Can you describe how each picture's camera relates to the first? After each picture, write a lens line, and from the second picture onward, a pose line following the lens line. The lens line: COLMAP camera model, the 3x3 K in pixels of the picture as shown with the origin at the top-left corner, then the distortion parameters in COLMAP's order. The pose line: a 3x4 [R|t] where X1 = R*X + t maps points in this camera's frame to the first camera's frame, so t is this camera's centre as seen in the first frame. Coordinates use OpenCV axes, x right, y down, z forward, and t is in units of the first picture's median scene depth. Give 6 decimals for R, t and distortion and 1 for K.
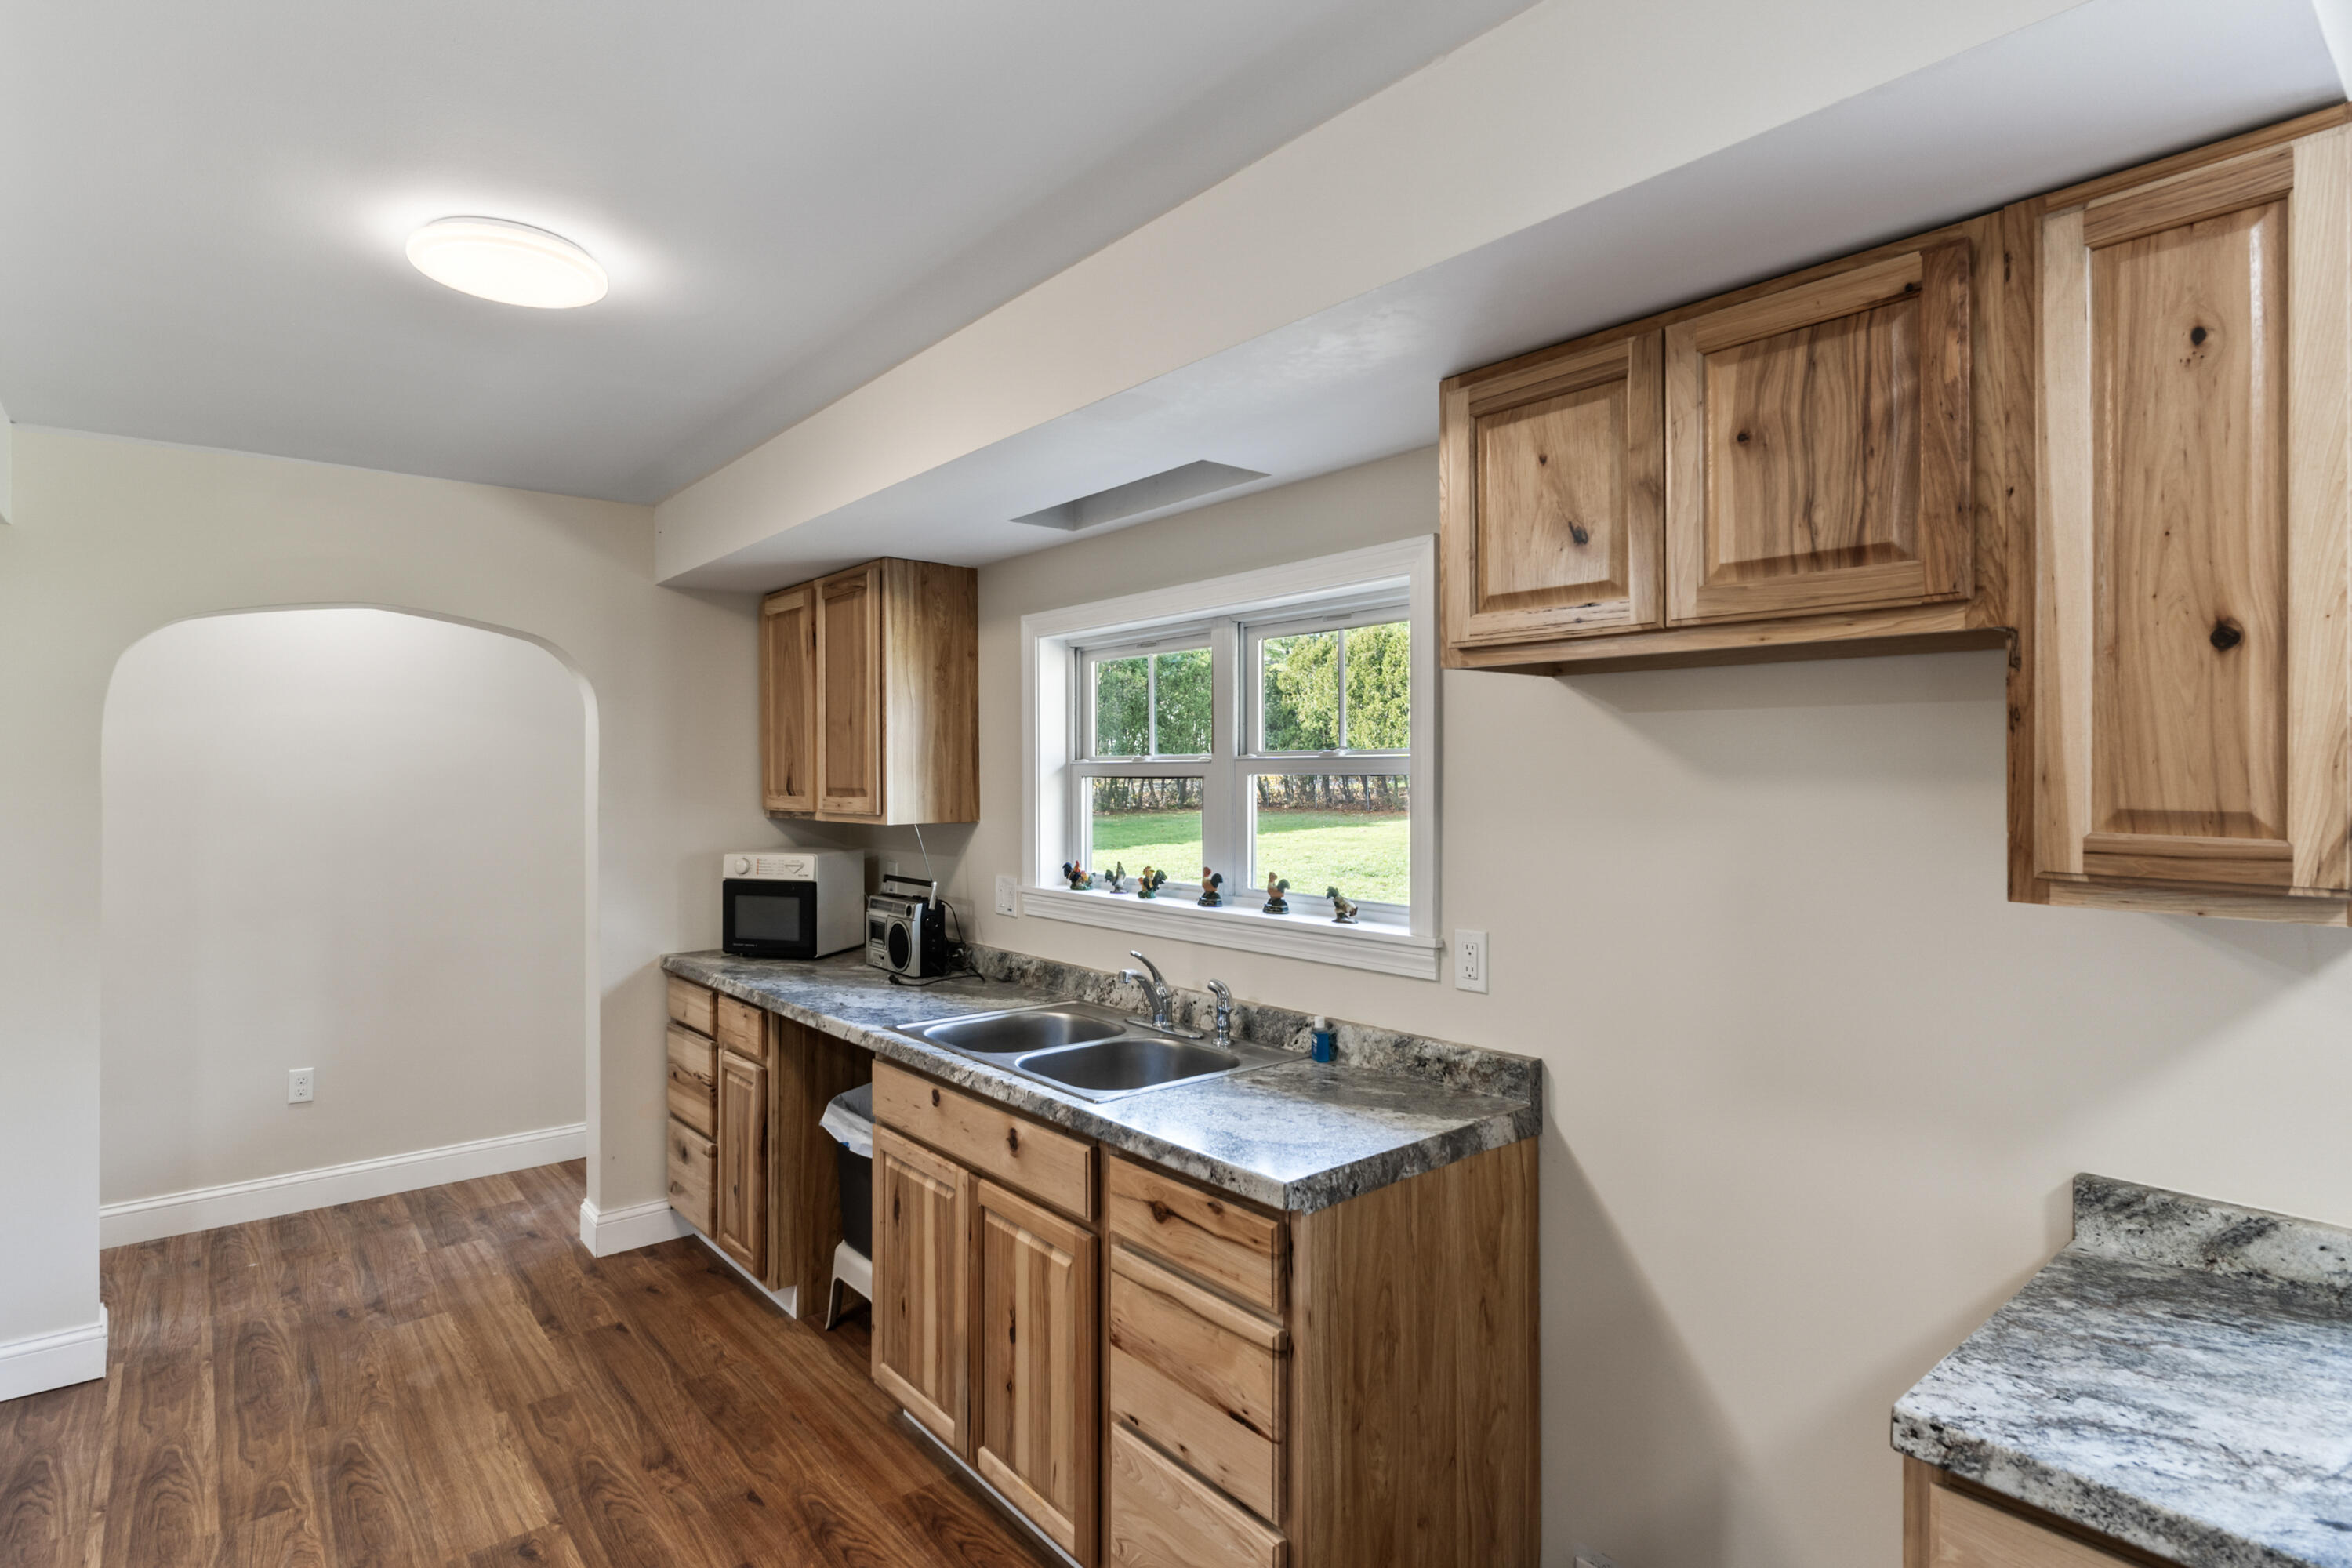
lens RADIAL K [[1180.5, 0, 1174.8], [0, 1180.5, 768.3], [0, 0, 1]] dist [-0.004098, -0.000233]
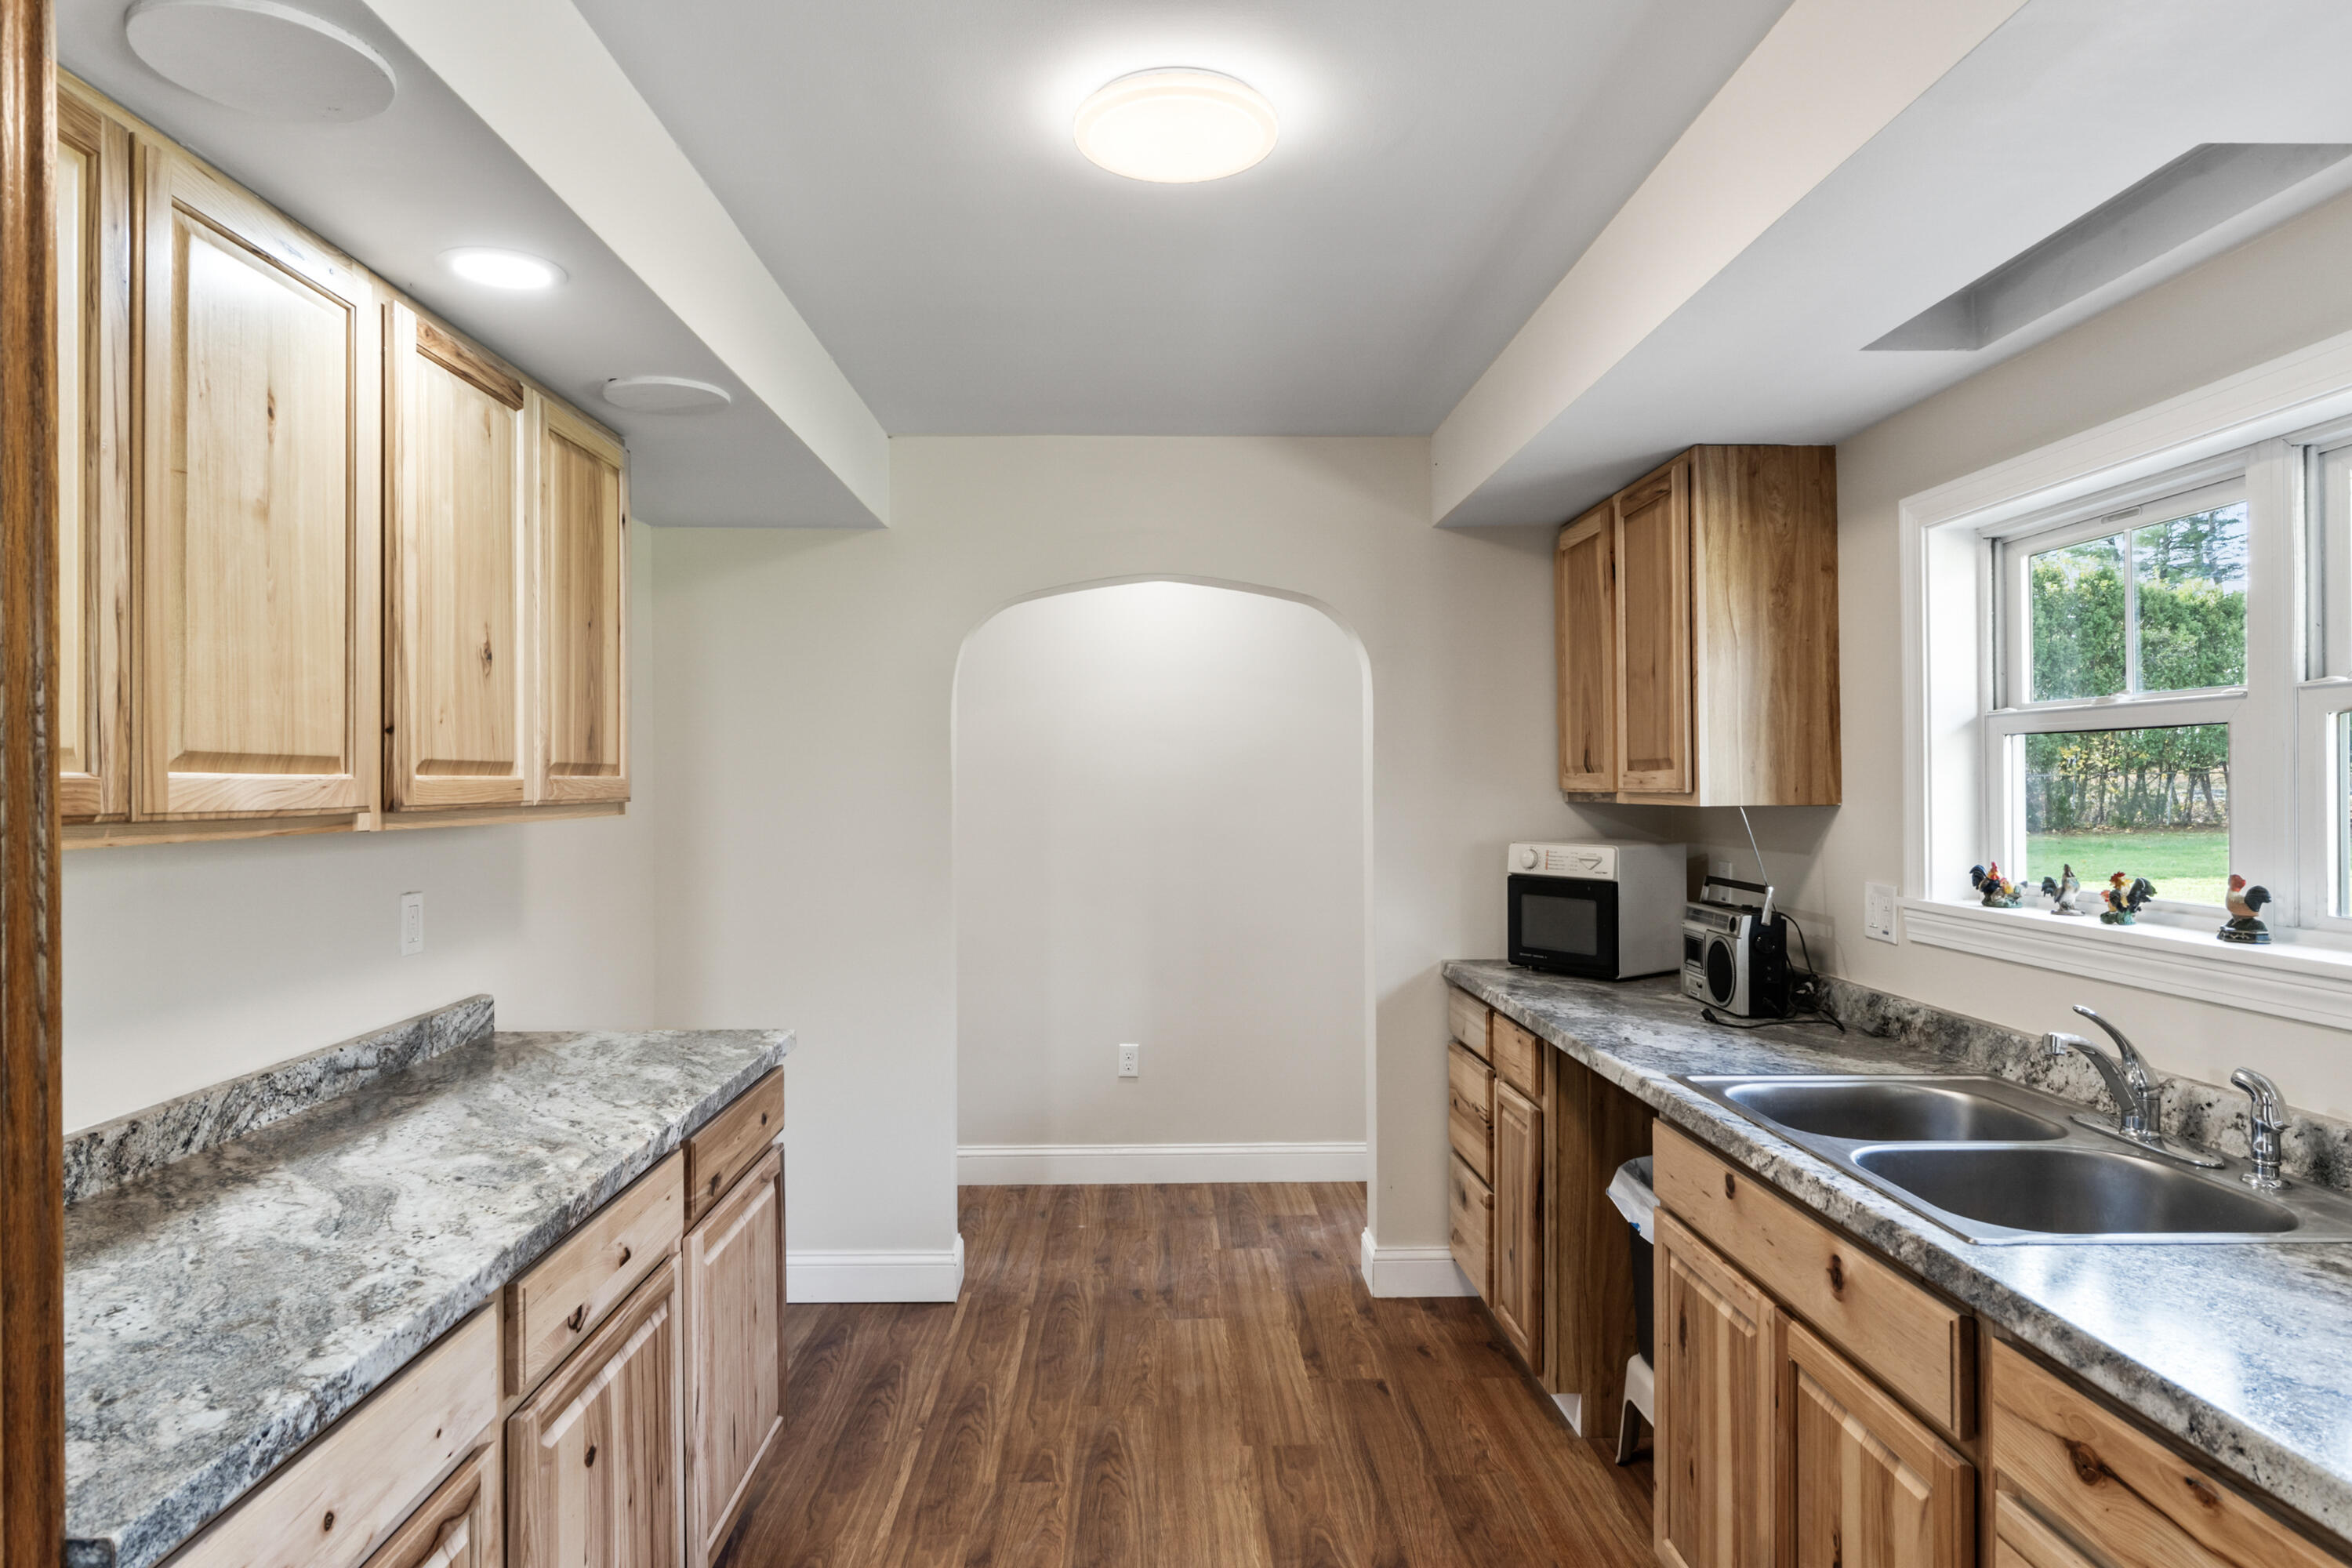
lens RADIAL K [[1353.7, 0, 1171.7], [0, 1353.7, 773.7], [0, 0, 1]] dist [-0.002527, 0.000346]
pose [[0.780127, -0.004817, -0.625603, 0.030188], [0.005154, 0.999986, -0.001273, 0.027930], [0.625600, -0.002232, 0.780141, 0.134481]]
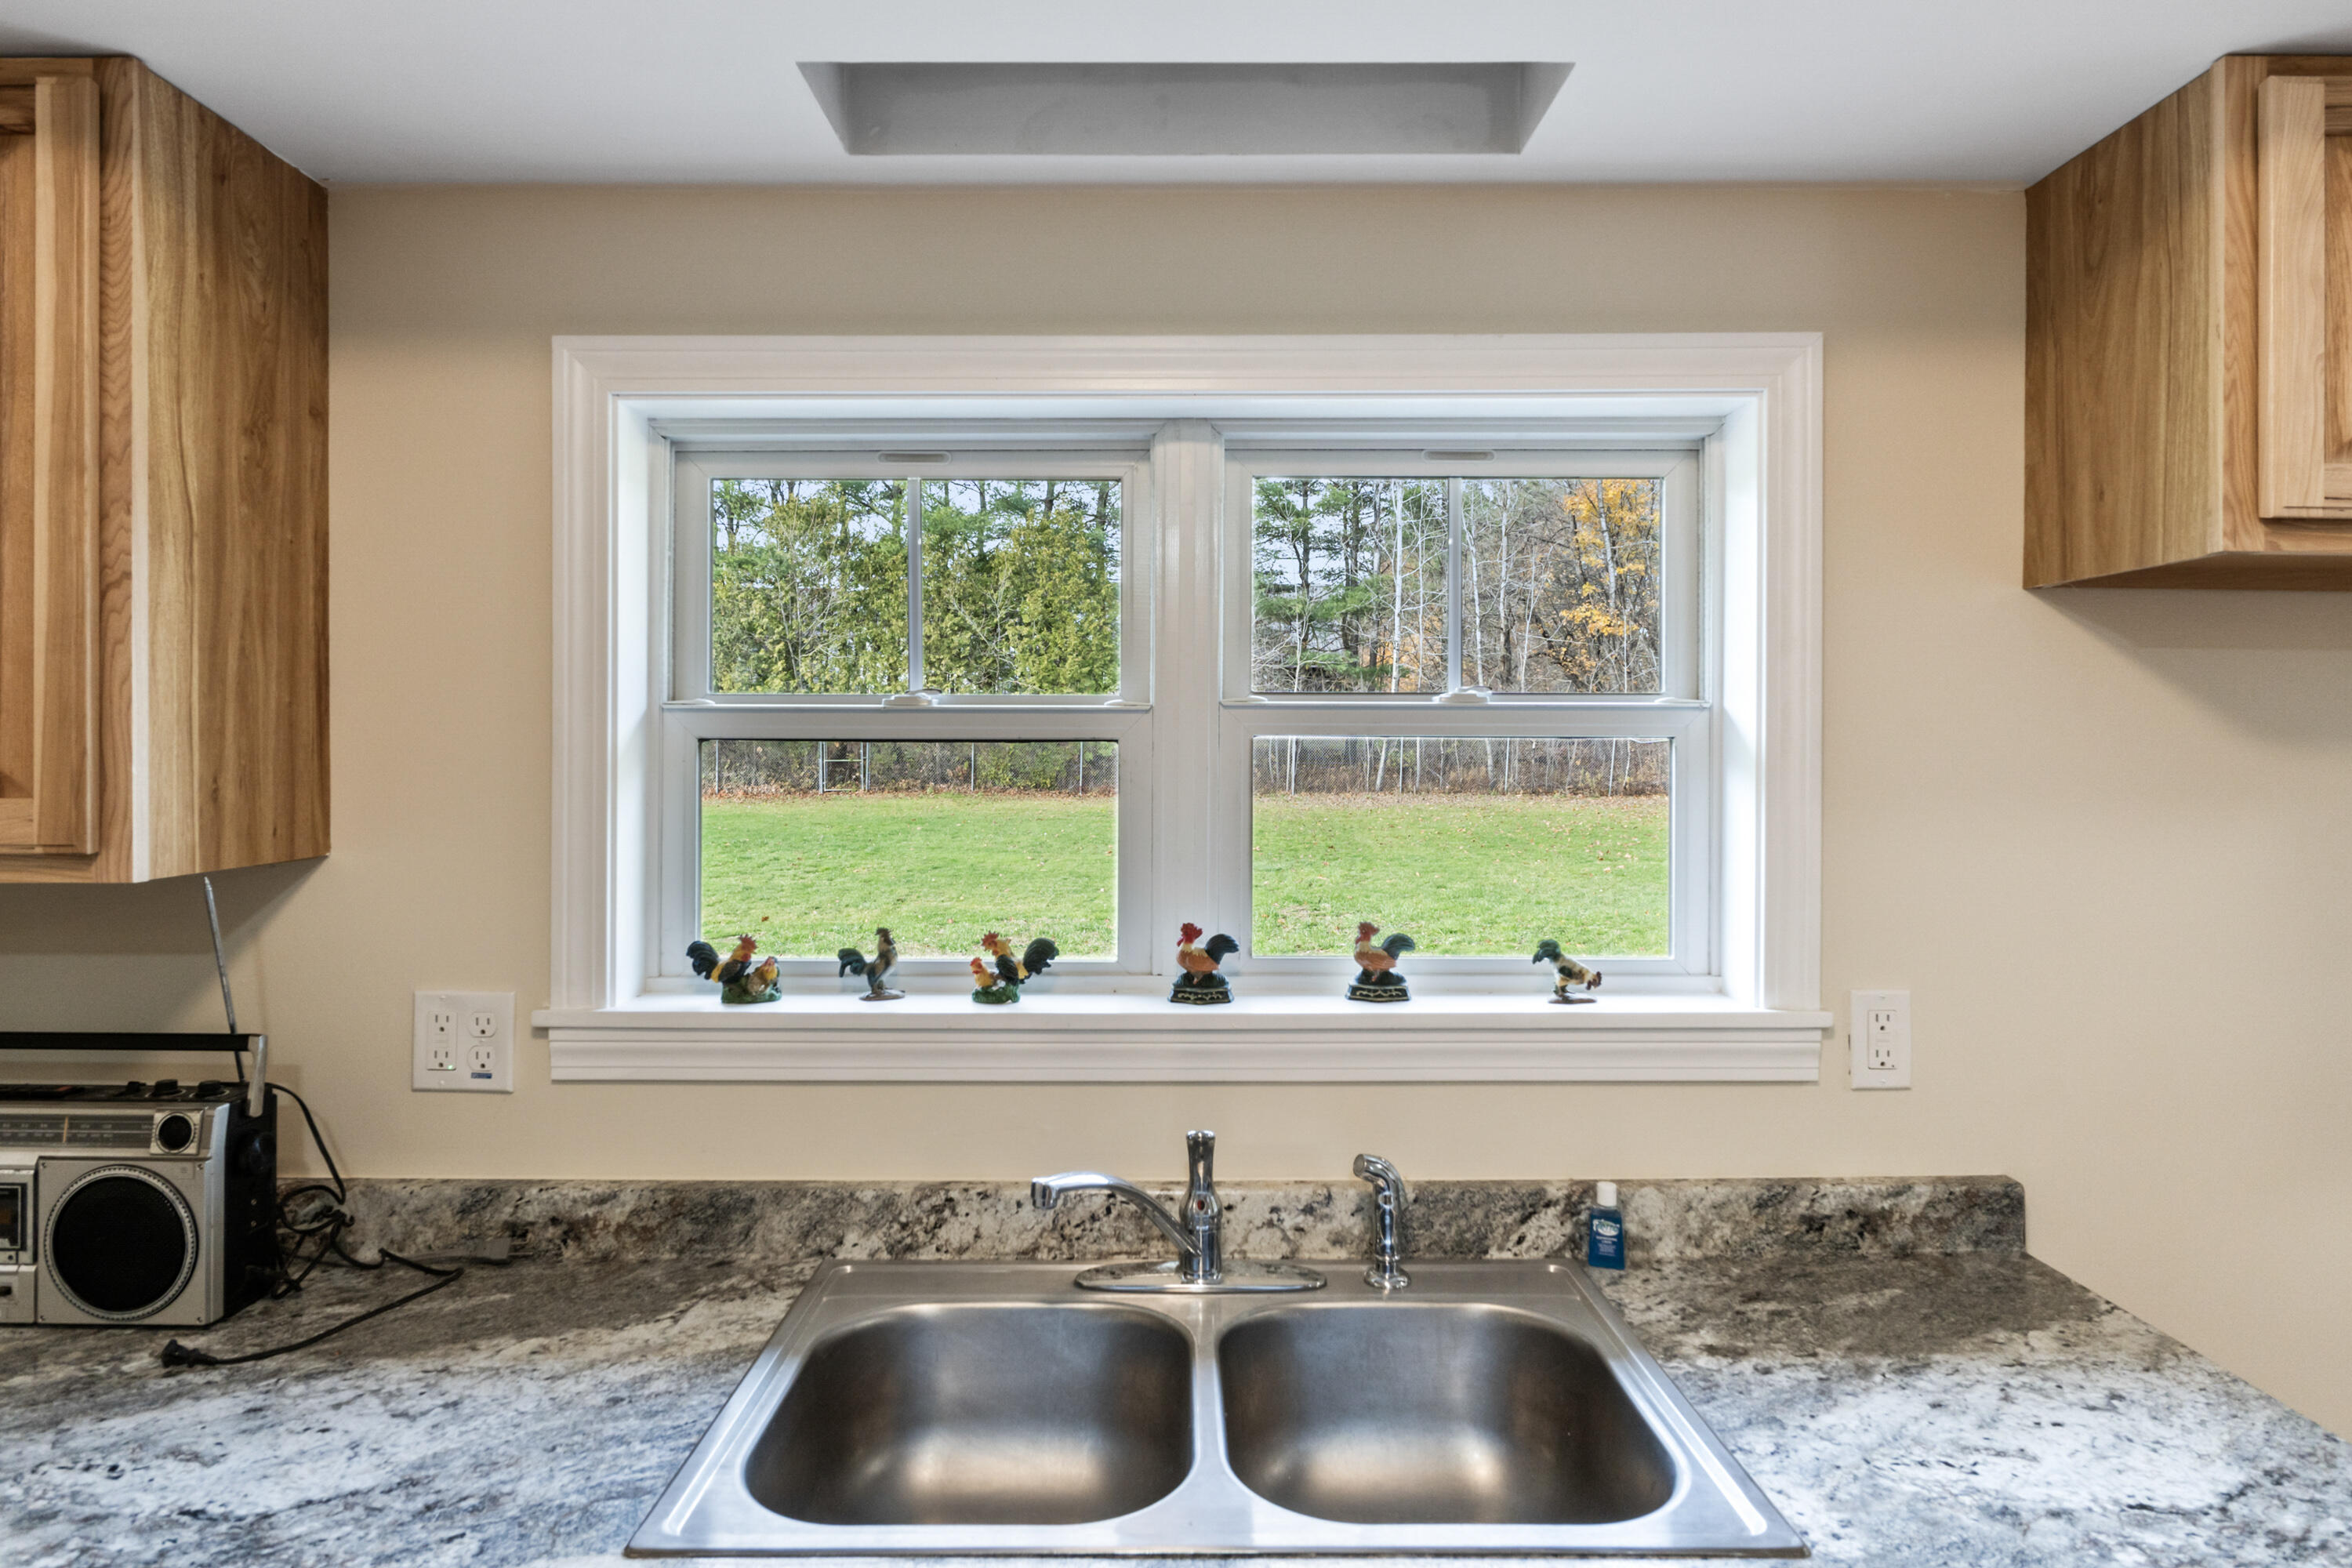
lens RADIAL K [[1352.2, 0, 1169.6], [0, 1352.2, 745.2], [0, 0, 1]] dist [-0.000450, -0.000216]
pose [[0.645179, 0.006609, 0.764003, -0.355985], [-0.006046, 0.999975, -0.003545, 0.010293], [-0.764008, -0.002332, 0.645203, 0.561662]]
